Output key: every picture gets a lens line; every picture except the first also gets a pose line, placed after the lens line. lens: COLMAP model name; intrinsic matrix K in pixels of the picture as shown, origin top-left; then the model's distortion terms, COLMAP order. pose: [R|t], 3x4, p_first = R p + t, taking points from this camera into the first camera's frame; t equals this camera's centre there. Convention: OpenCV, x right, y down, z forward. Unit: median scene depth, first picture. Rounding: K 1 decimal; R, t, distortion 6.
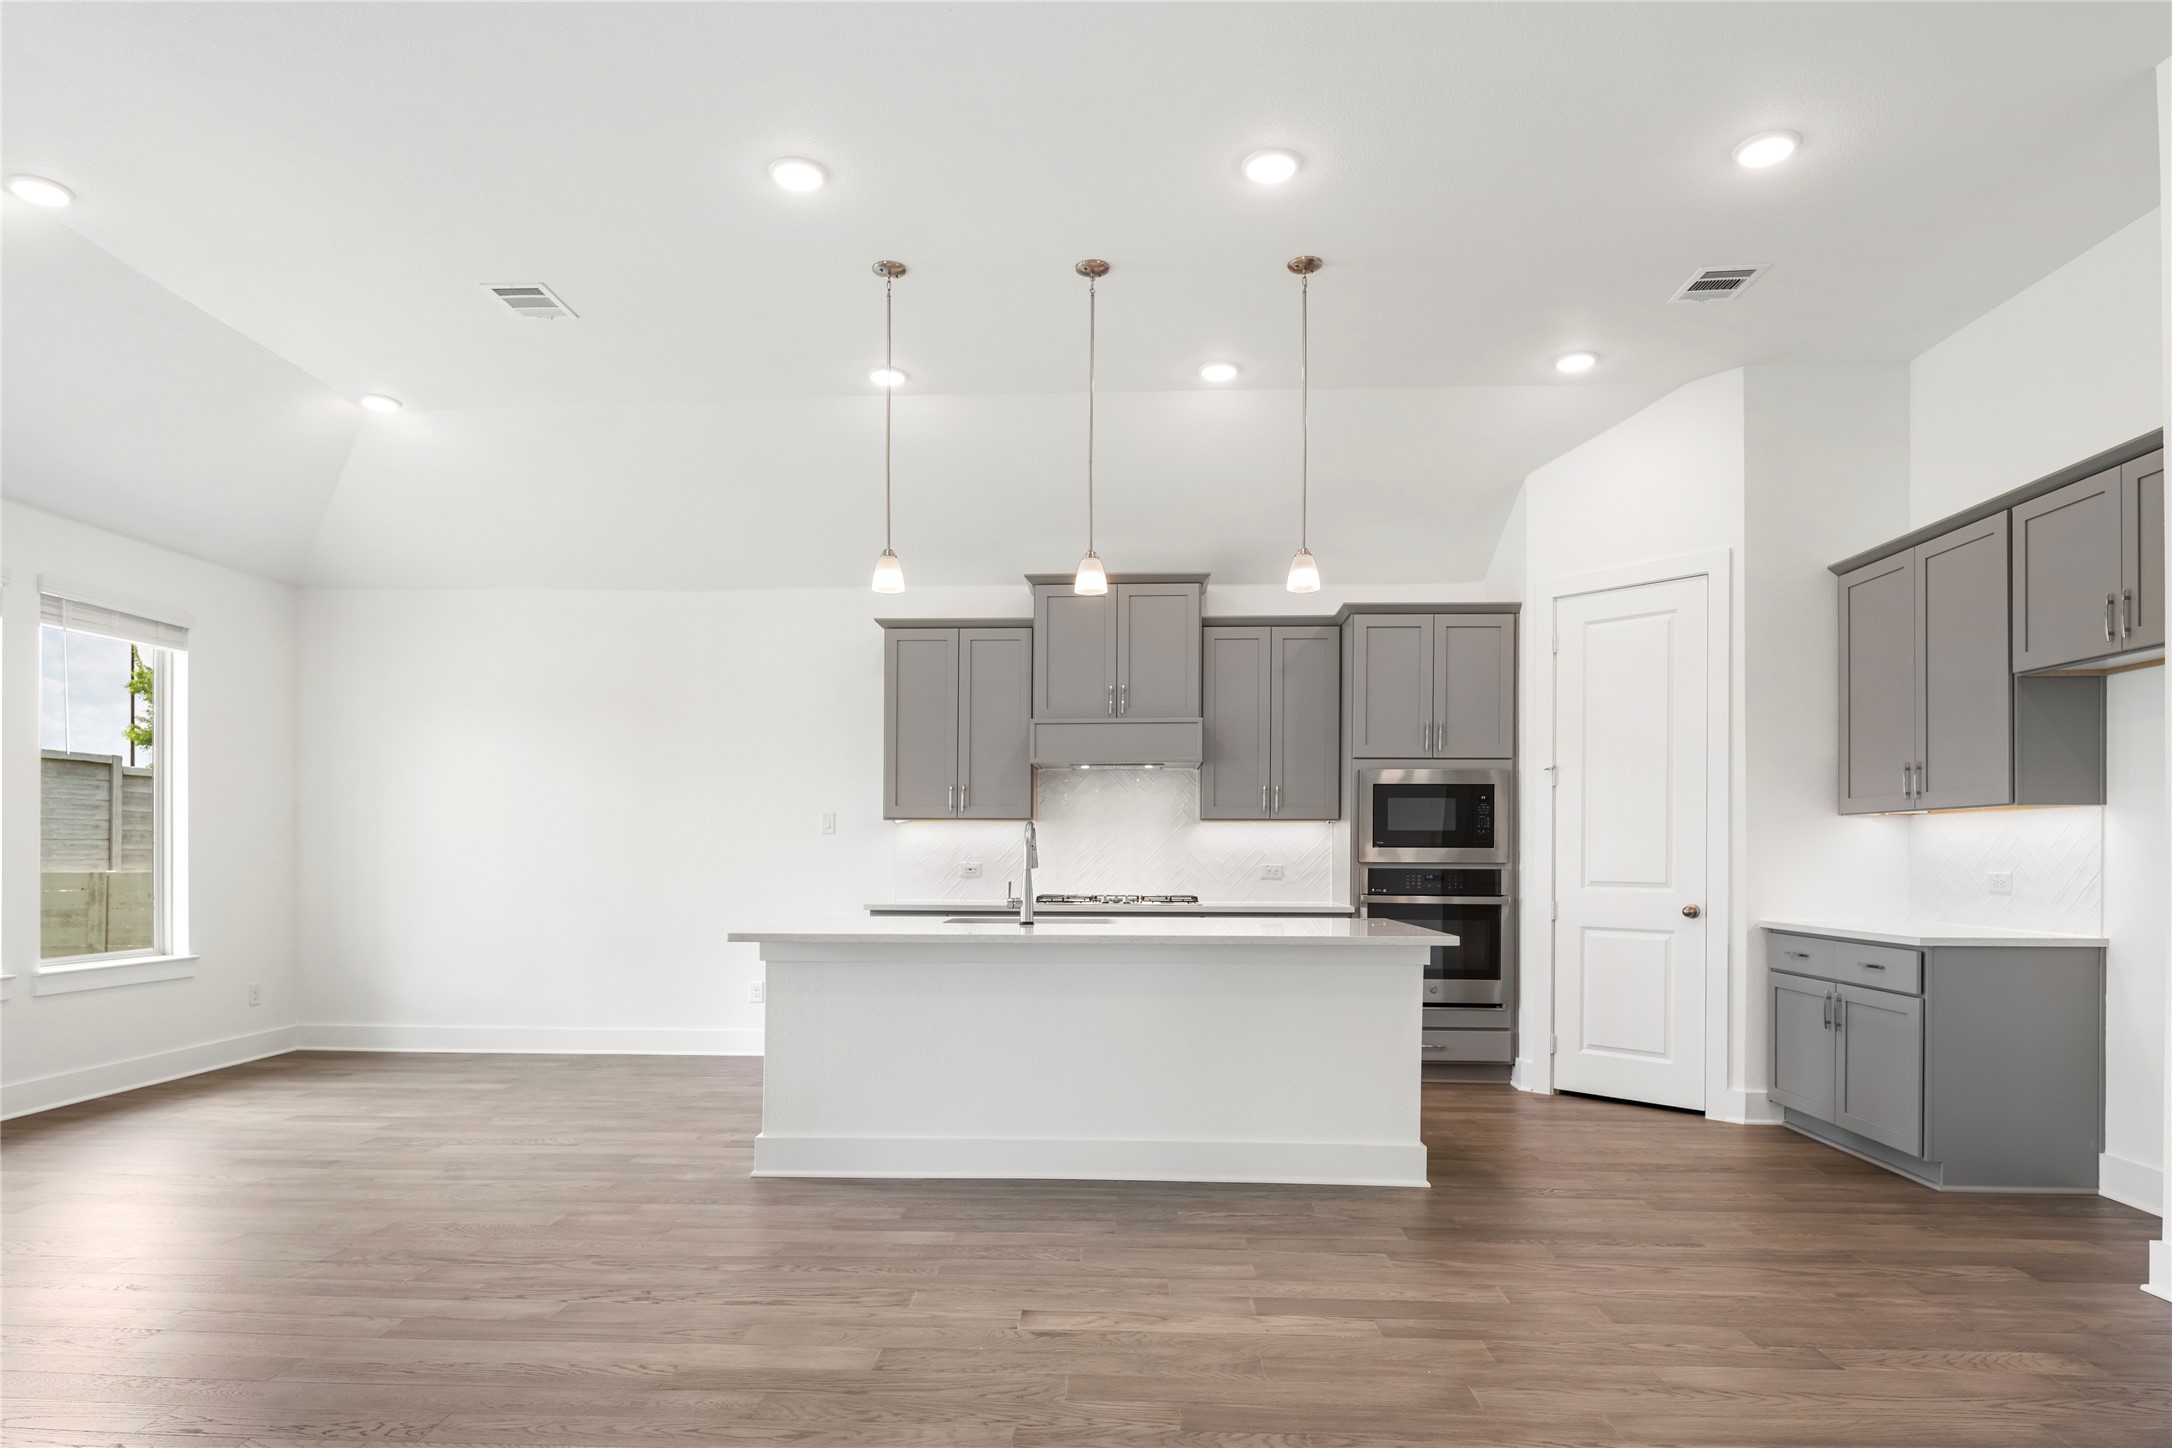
lens RADIAL K [[1223.4, 0, 1073.9], [0, 1223.4, 857.0], [0, 0, 1]] dist [-0.004529, -0.001831]
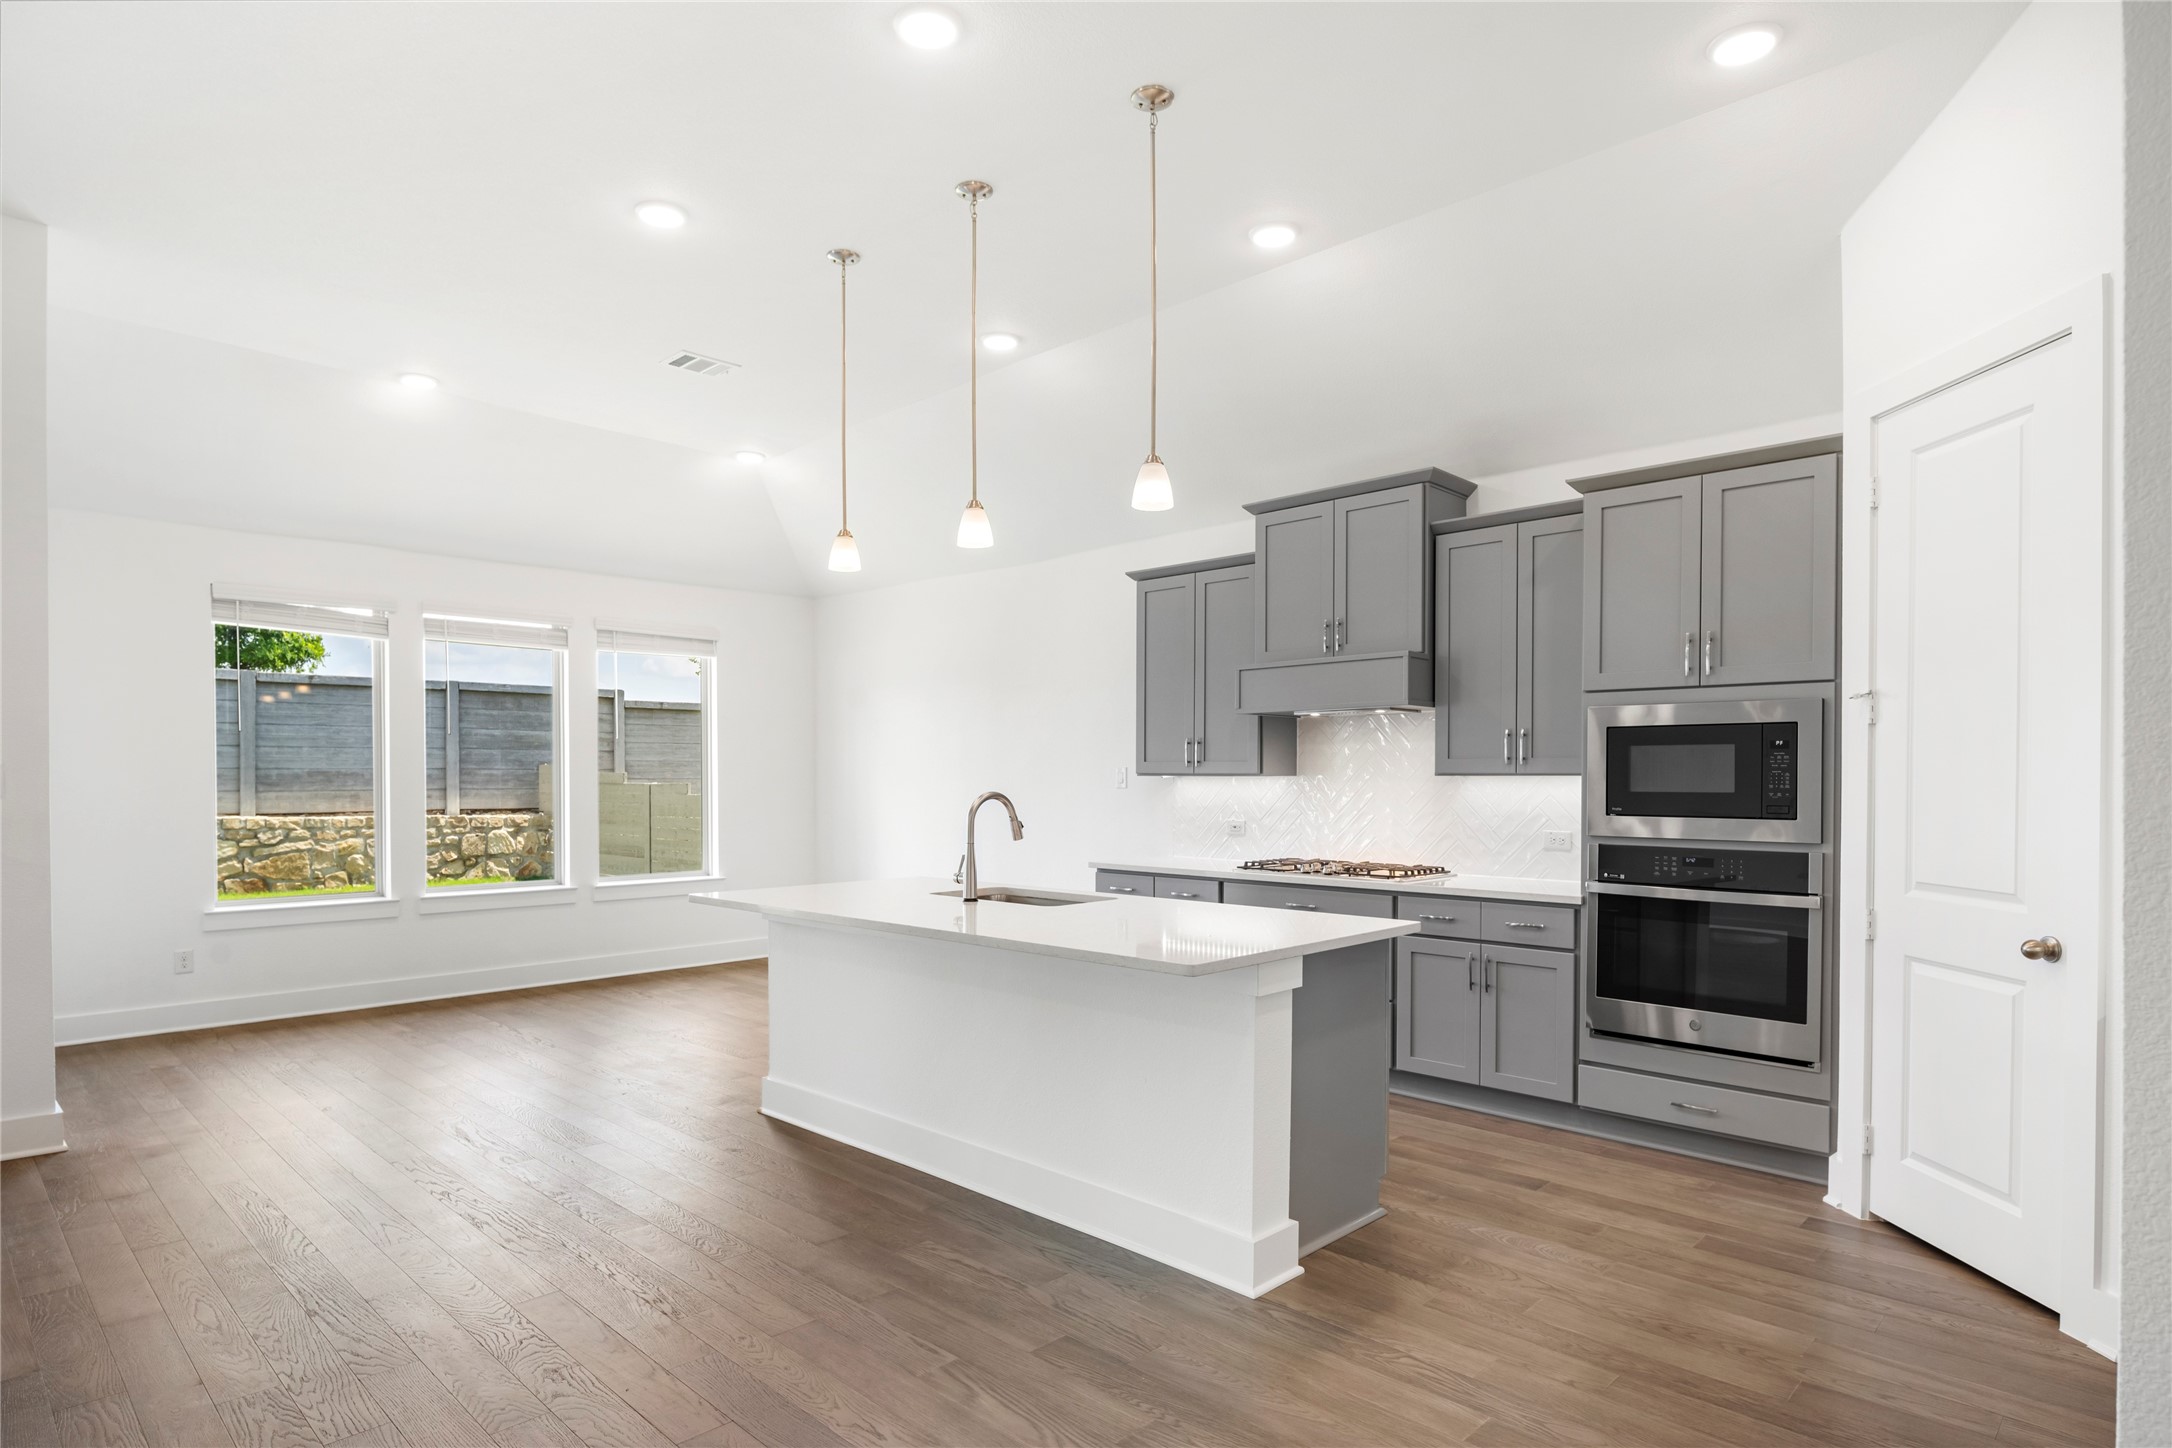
lens RADIAL K [[1180.0, 0, 1073.4], [0, 1180.0, 790.0], [0, 0, 1]] dist [-0.003099, -0.001342]
pose [[0.746111, 0.004342, -0.665807, 0.532408], [0.001288, 0.999967, 0.007964, -0.032329], [0.665820, -0.006800, 0.746081, 0.313243]]
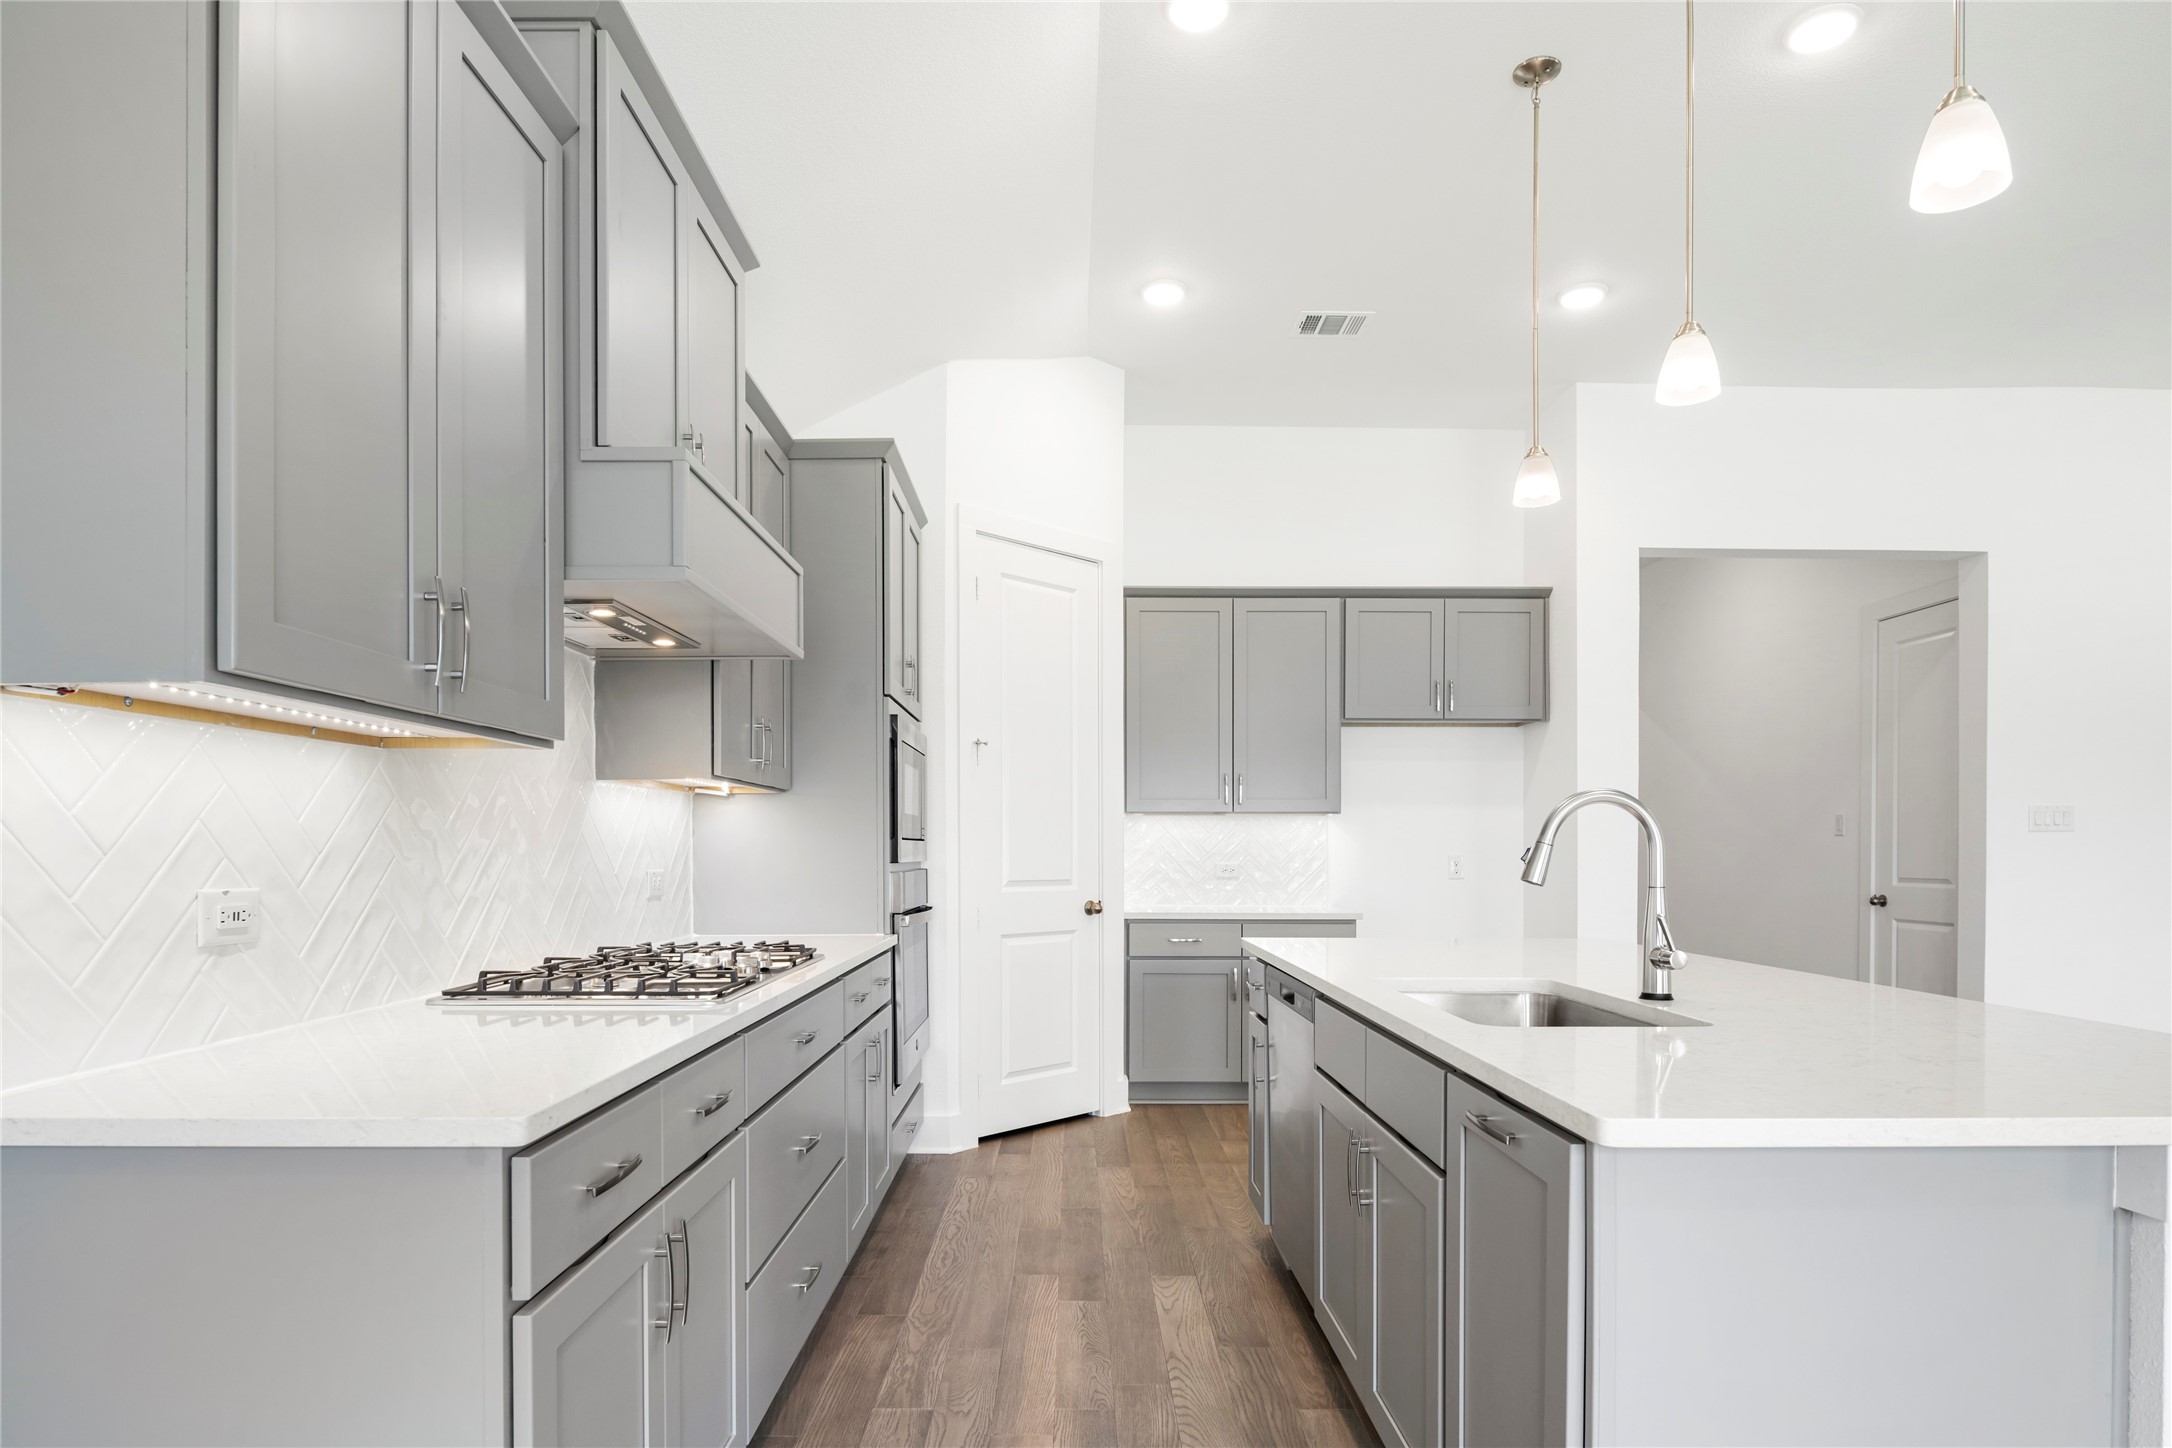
lens RADIAL K [[1177.9, 0, 1077.3], [0, 1177.9, 853.1], [0, 0, 1]] dist [-0.002485, -0.003462]
pose [[-0.055792, -0.007111, 0.998417, -0.421637], [0.000383, 0.999974, 0.007144, -0.005509], [-0.998442, 0.000781, -0.055788, 1.064548]]
